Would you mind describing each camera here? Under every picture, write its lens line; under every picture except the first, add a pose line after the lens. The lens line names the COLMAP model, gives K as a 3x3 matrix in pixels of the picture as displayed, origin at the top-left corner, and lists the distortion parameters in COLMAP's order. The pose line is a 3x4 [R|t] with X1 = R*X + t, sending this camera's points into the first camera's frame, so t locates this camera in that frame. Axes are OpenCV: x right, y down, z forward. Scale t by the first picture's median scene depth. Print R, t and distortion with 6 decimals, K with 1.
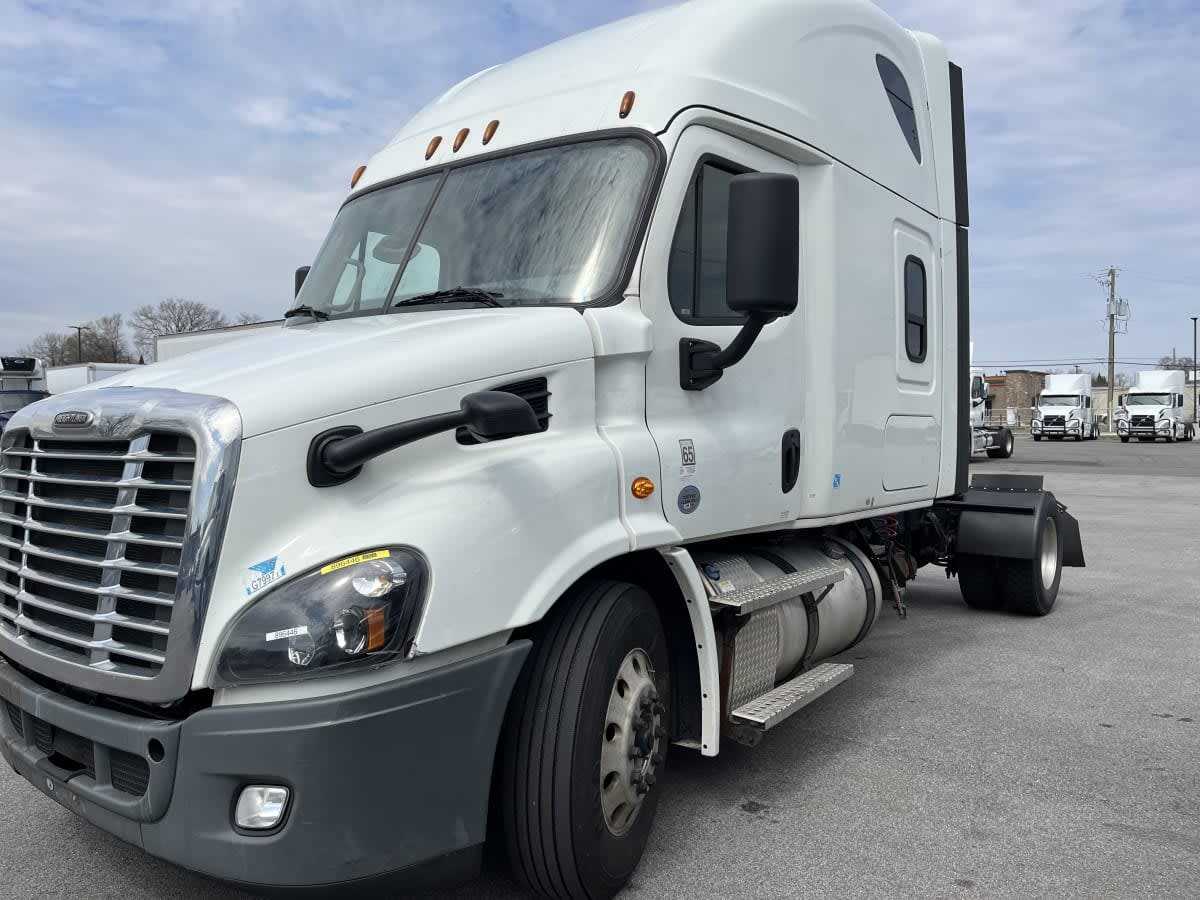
lens RADIAL K [[907.1, 0, 600.9], [0, 907.1, 449.0], [0, 0, 1]] dist [0.006068, -0.000553]
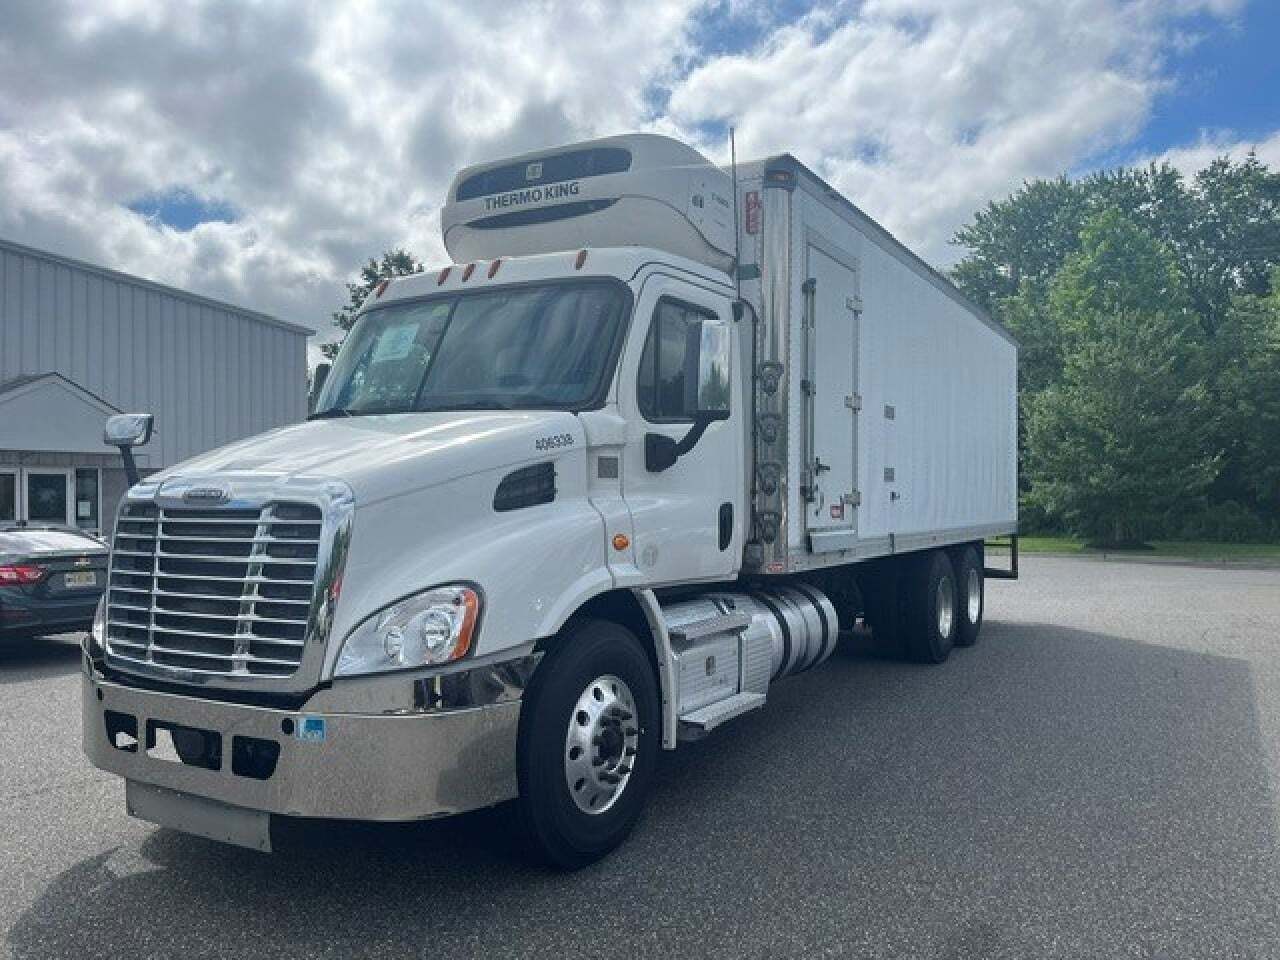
lens RADIAL K [[967.2, 0, 643.6], [0, 967.2, 455.8], [0, 0, 1]] dist [-0.002945, -0.001893]
pose [[0.993052, 0.003583, 0.117624, -0.096556], [0.004752, 0.997500, -0.070507, 0.014783], [-0.117582, 0.070576, 0.990552, -0.480481]]
